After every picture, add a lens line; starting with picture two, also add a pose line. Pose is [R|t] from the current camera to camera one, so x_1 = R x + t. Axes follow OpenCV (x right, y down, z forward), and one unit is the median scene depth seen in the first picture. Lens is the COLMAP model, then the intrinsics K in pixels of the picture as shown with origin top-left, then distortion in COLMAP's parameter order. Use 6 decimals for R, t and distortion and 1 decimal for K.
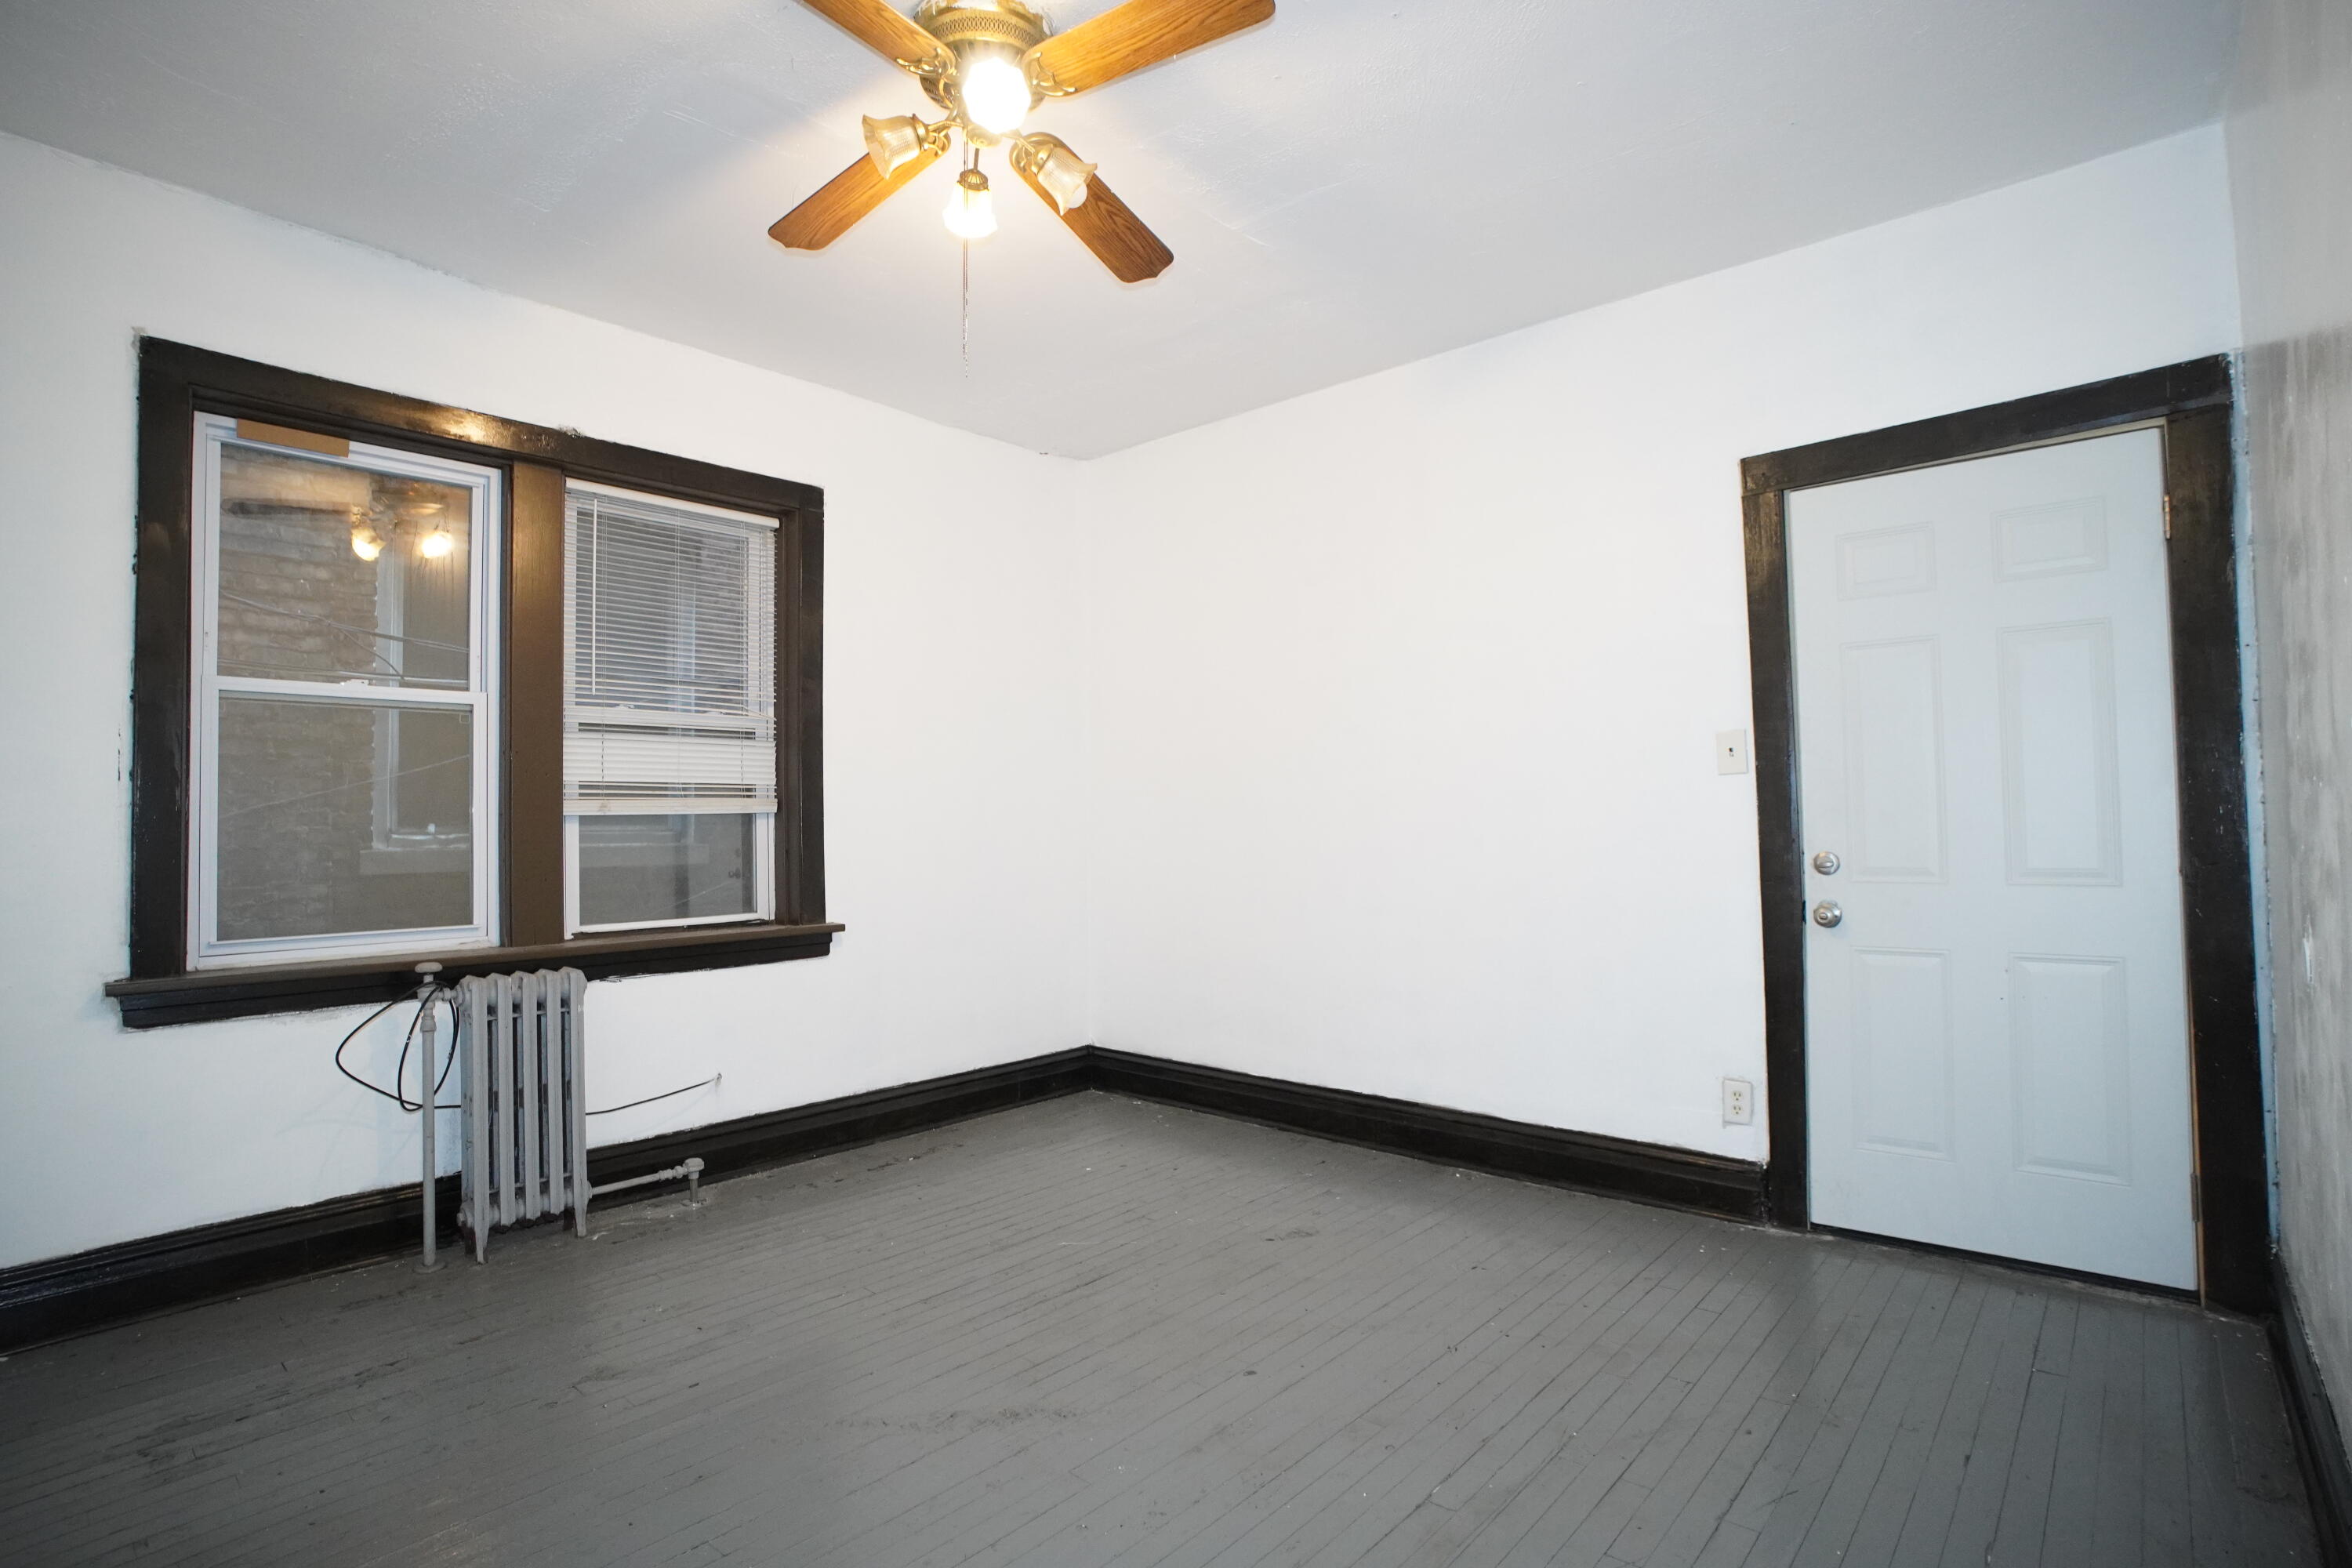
lens RADIAL K [[1139.8, 0, 1176.6], [0, 1139.8, 792.5], [0, 0, 1]] dist [-0.075446, 0.031773]
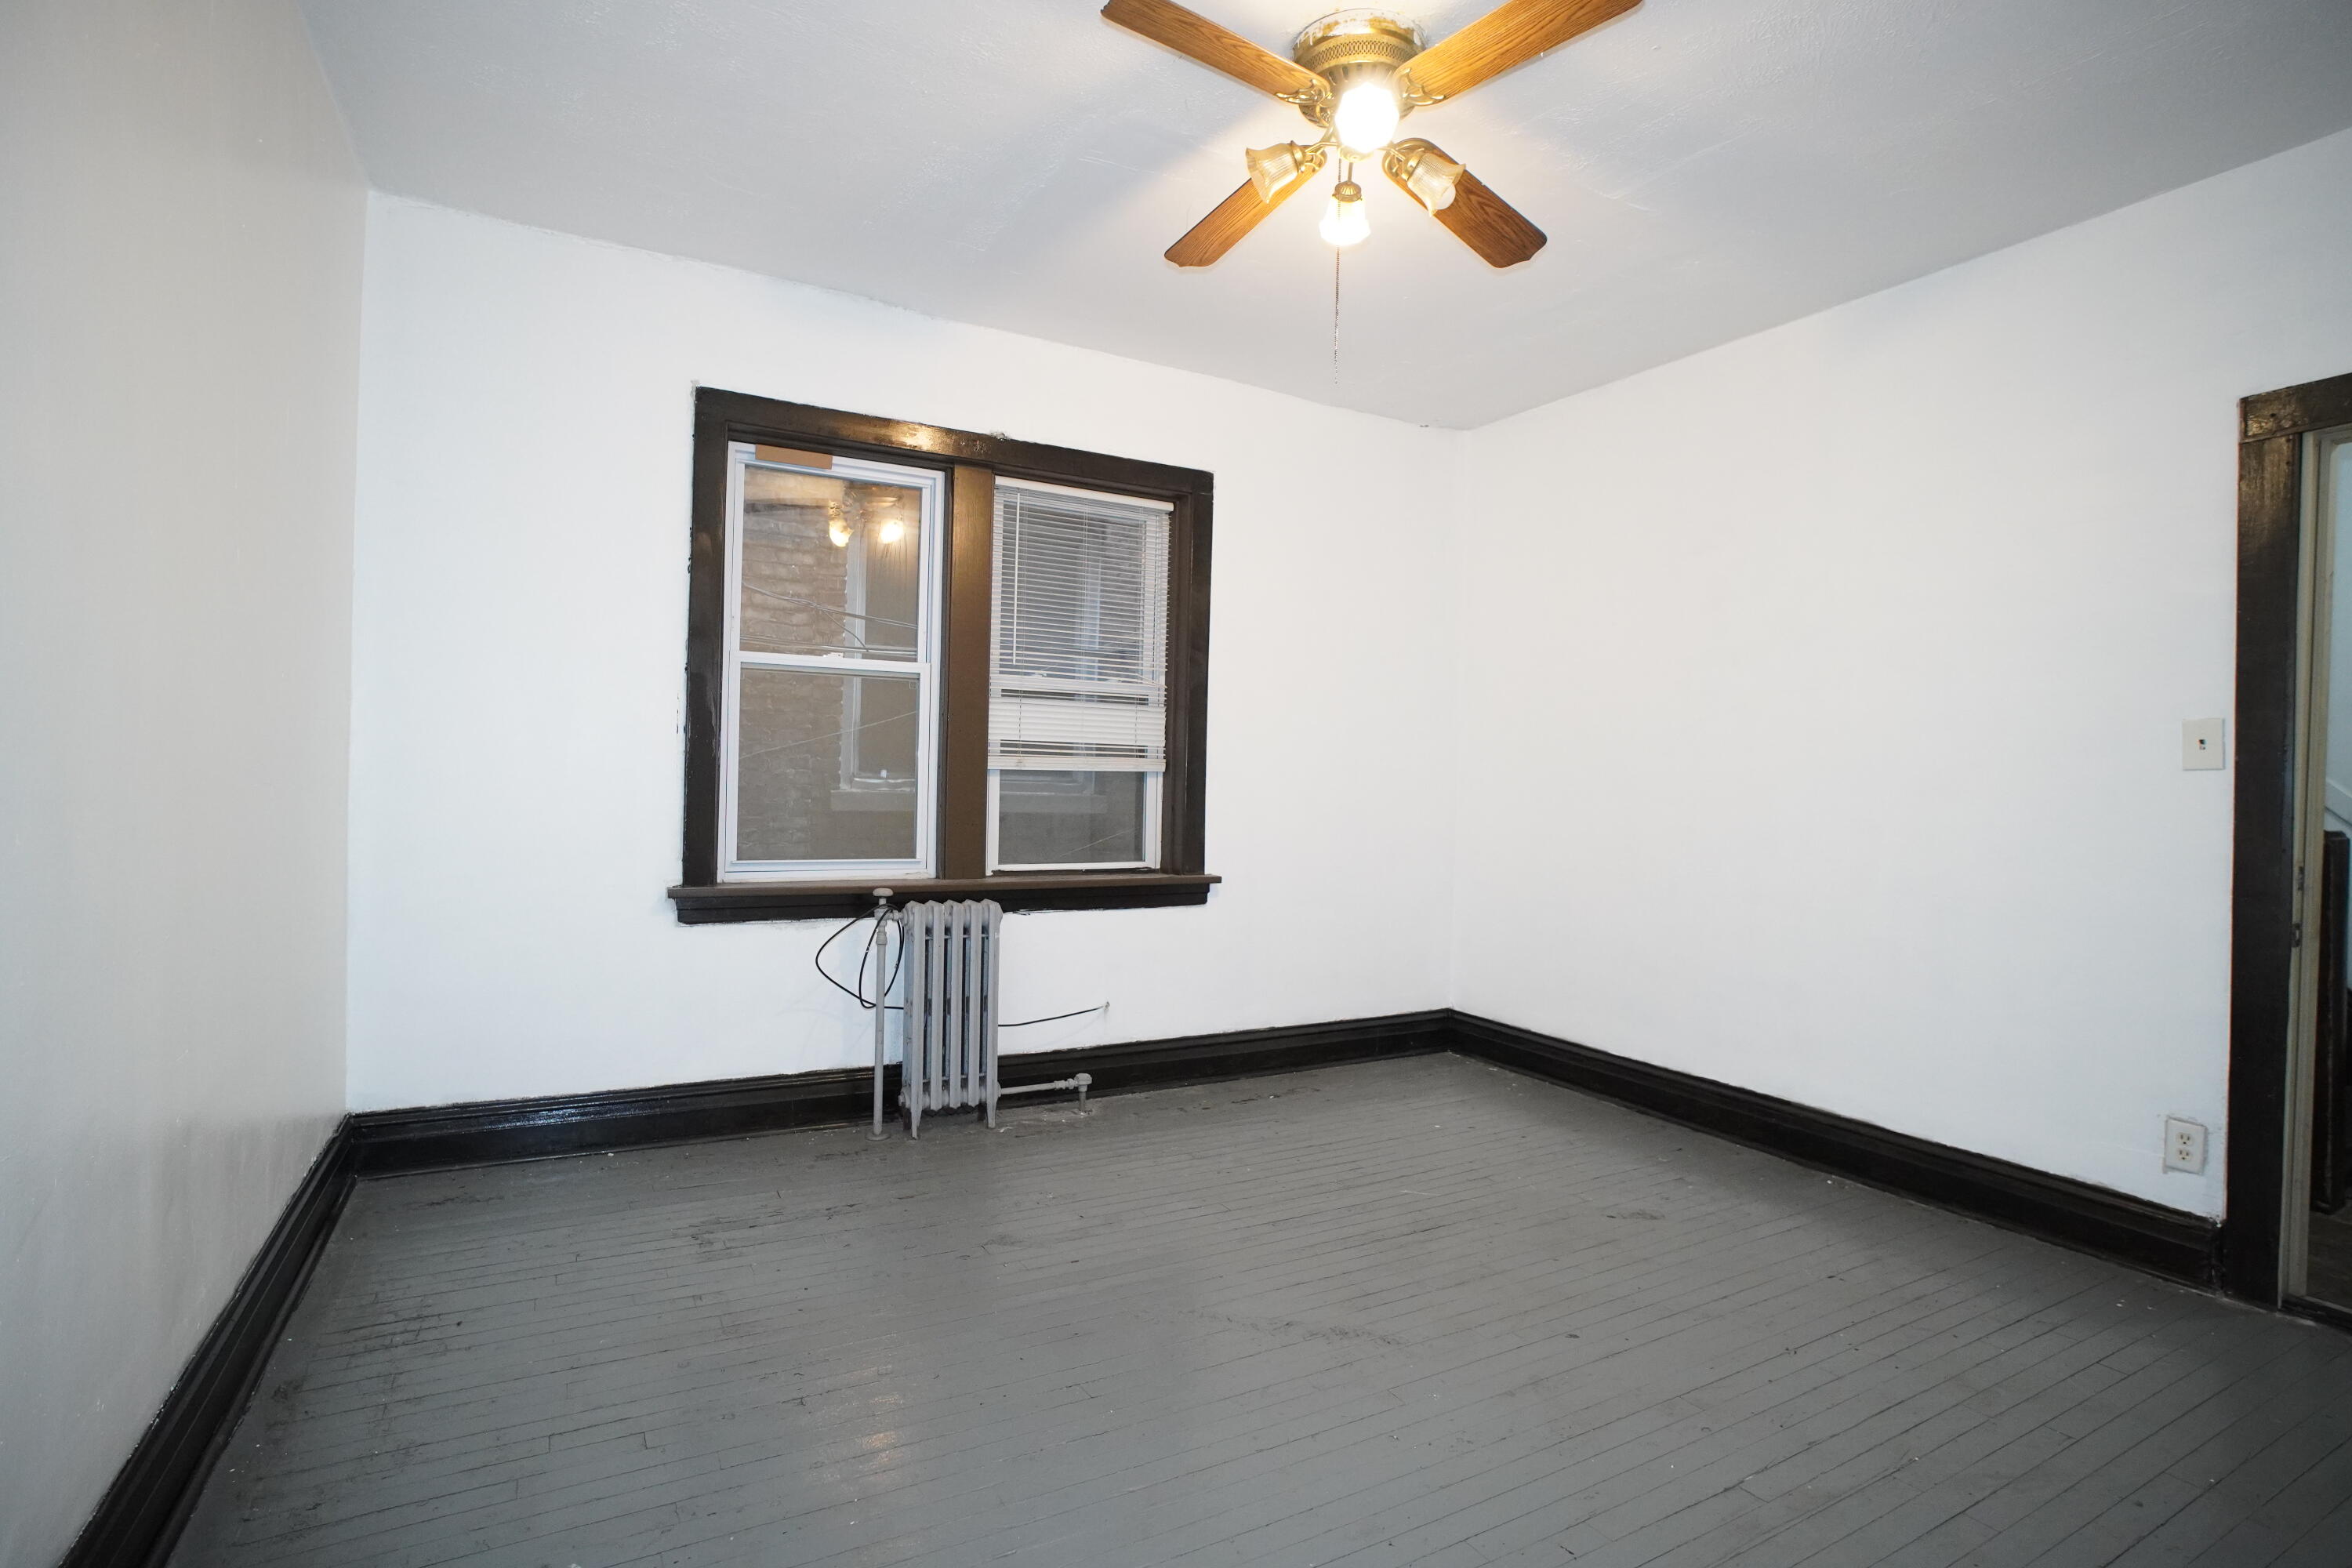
lens RADIAL K [[1139.8, 0, 1176.6], [0, 1139.8, 792.5], [0, 0, 1]] dist [-0.075446, 0.031773]
pose [[0.943907, 0.041599, -0.327580, 0.026780], [-0.029396, 0.998680, 0.042118, -0.011512], [0.328900, -0.030126, 0.943884, -0.056363]]
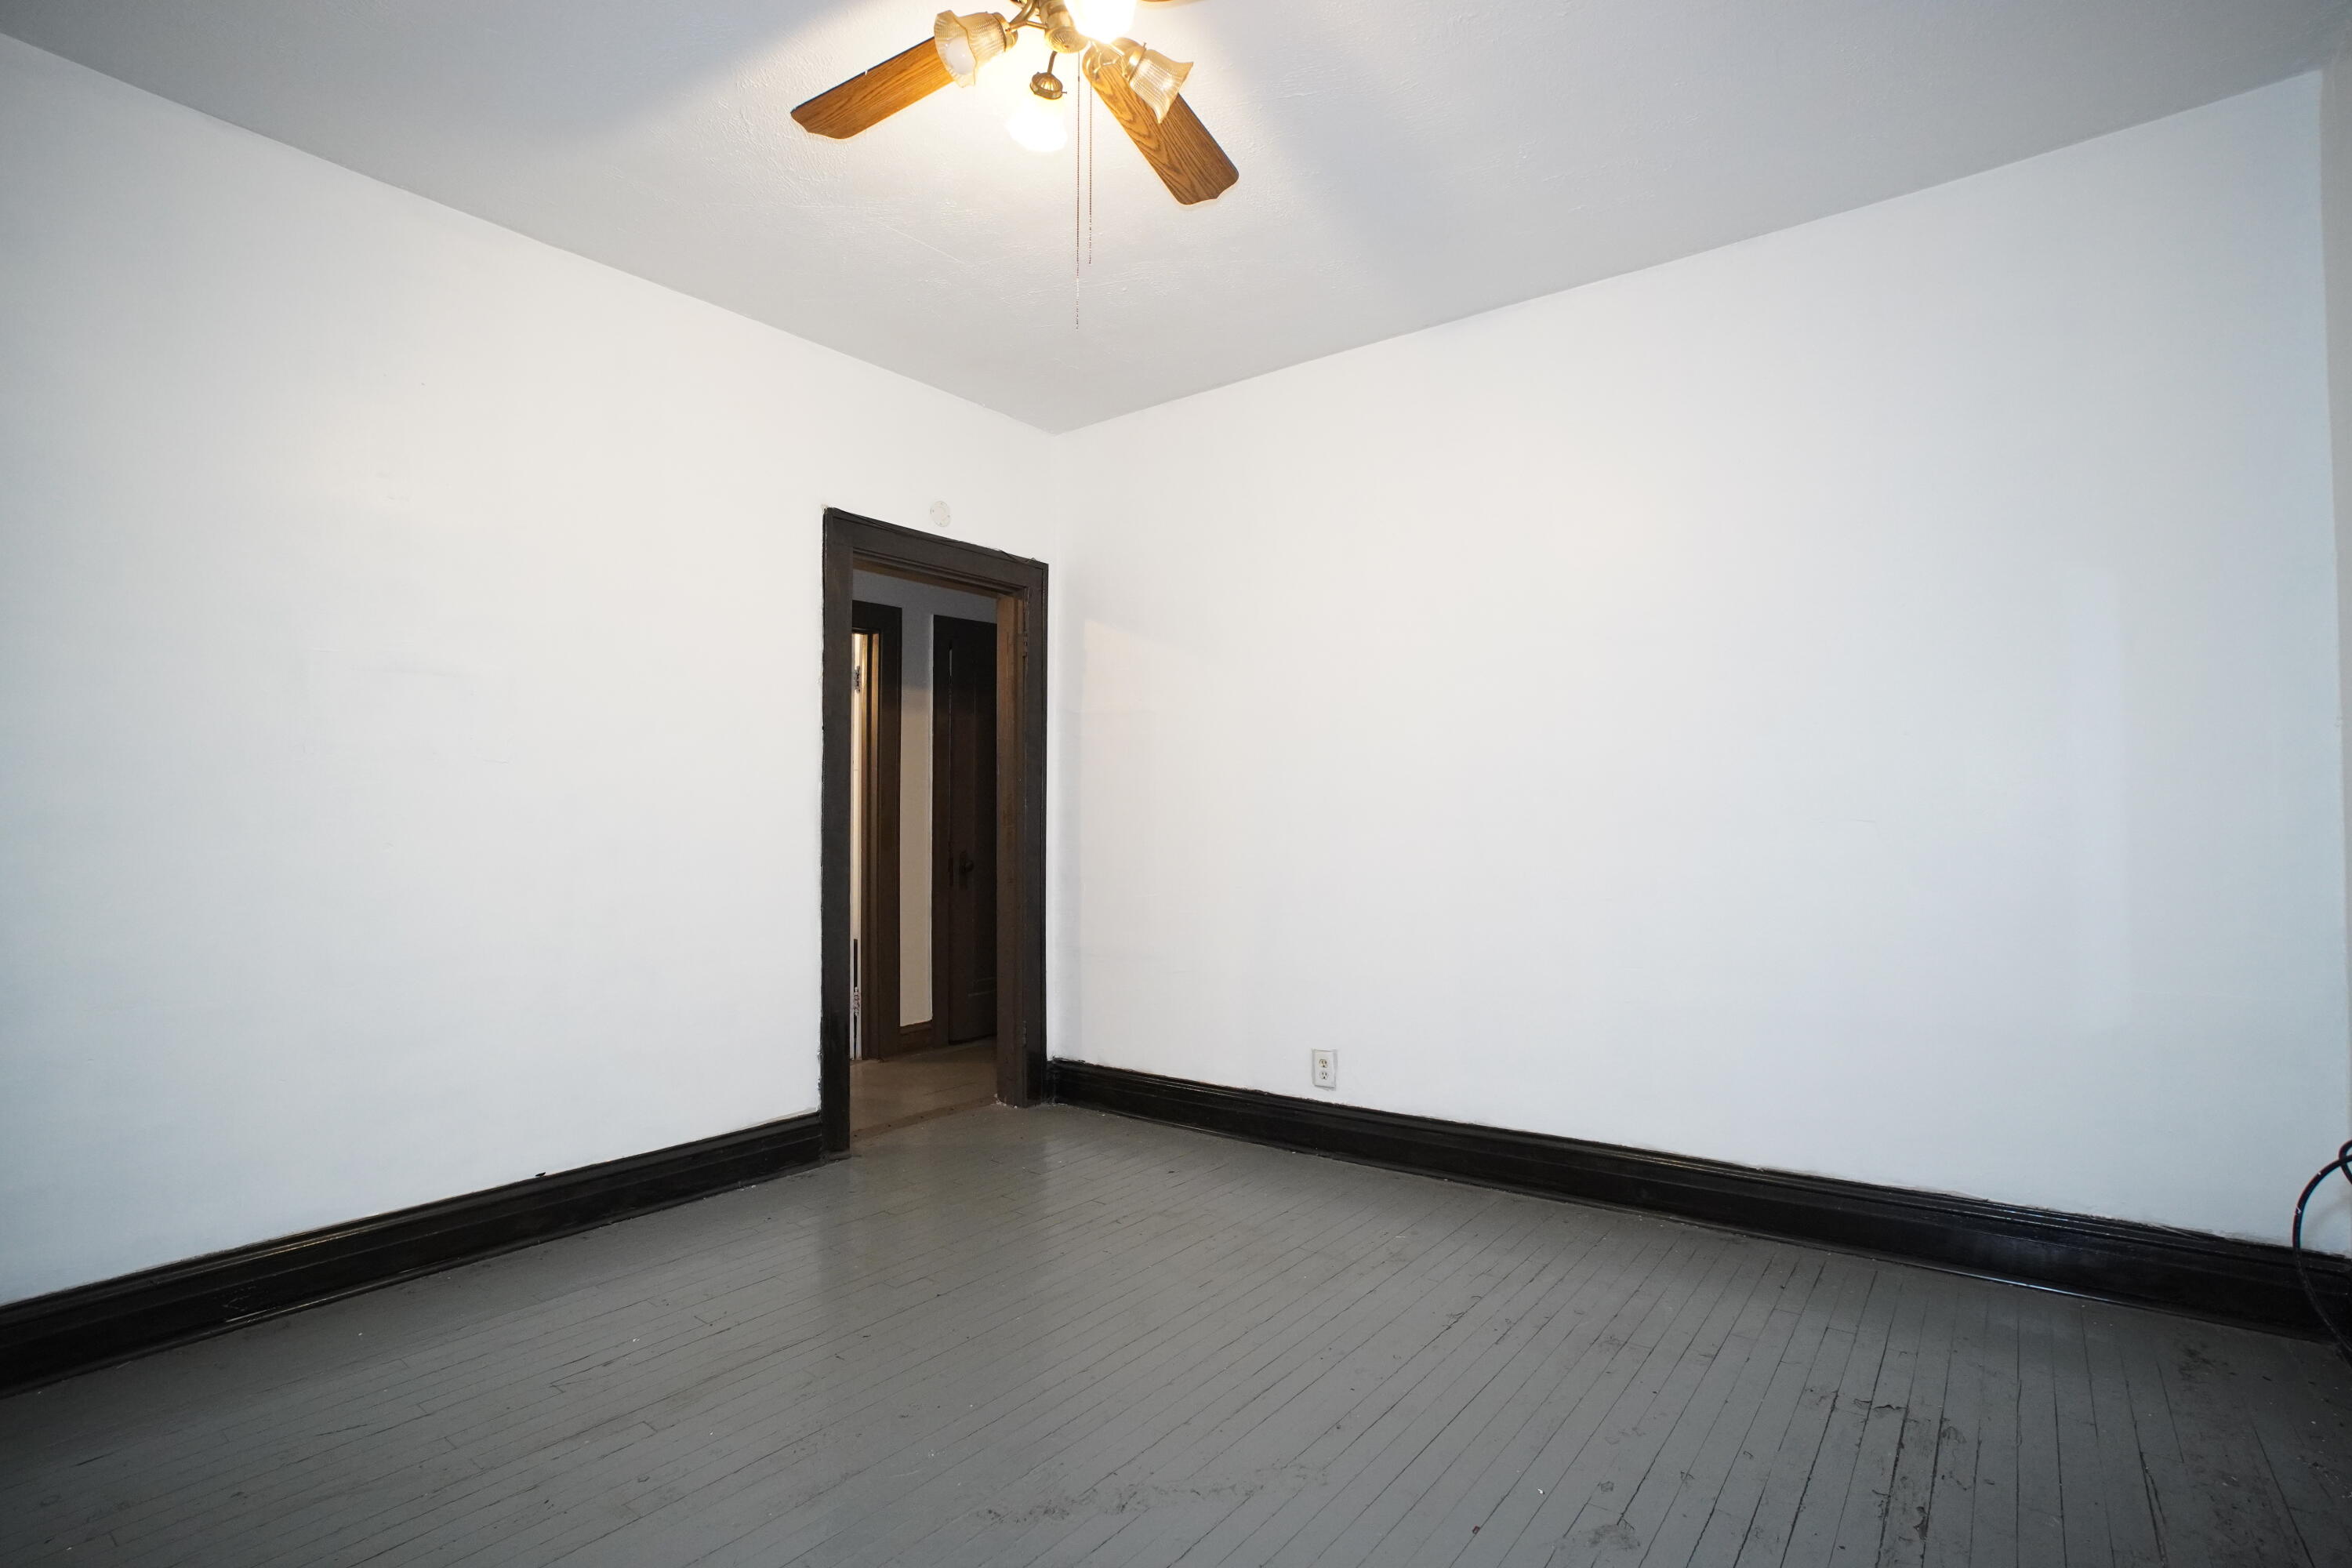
lens RADIAL K [[1139.8, 0, 1176.6], [0, 1139.8, 792.5], [0, 0, 1]] dist [-0.075446, 0.031773]
pose [[-0.996524, 0.018683, -0.081189, -0.120263], [0.022528, 0.998655, -0.046706, 0.035010], [0.080208, -0.048373, -0.995604, 1.263421]]
